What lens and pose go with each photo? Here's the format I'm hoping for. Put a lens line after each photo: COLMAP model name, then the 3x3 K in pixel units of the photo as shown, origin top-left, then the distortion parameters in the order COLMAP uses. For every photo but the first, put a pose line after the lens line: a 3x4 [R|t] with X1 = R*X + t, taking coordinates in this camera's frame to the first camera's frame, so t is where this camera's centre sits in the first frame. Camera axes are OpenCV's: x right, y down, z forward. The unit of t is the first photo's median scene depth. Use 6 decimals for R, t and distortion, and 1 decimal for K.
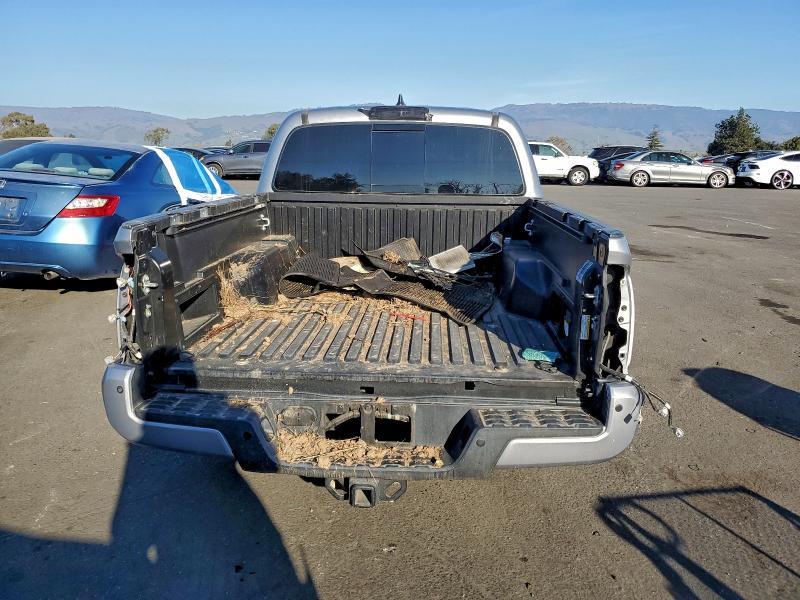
lens RADIAL K [[612.0, 0, 401.0], [0, 612.0, 302.6], [0, 0, 1]] dist [0.008734, 0.003970]
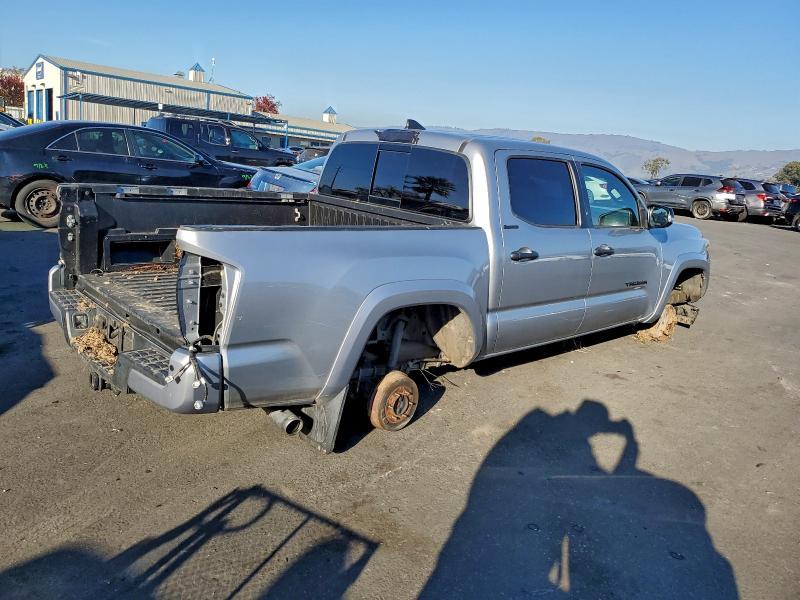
lens RADIAL K [[612.0, 0, 400.3], [0, 612.0, 297.3], [0, 0, 1]] dist [0.008734, 0.003970]
pose [[0.707735, 0.220300, -0.671252, 0.804110], [-0.255839, 0.965569, 0.047150, -0.079662], [0.658527, 0.138363, 0.739728, 0.222906]]
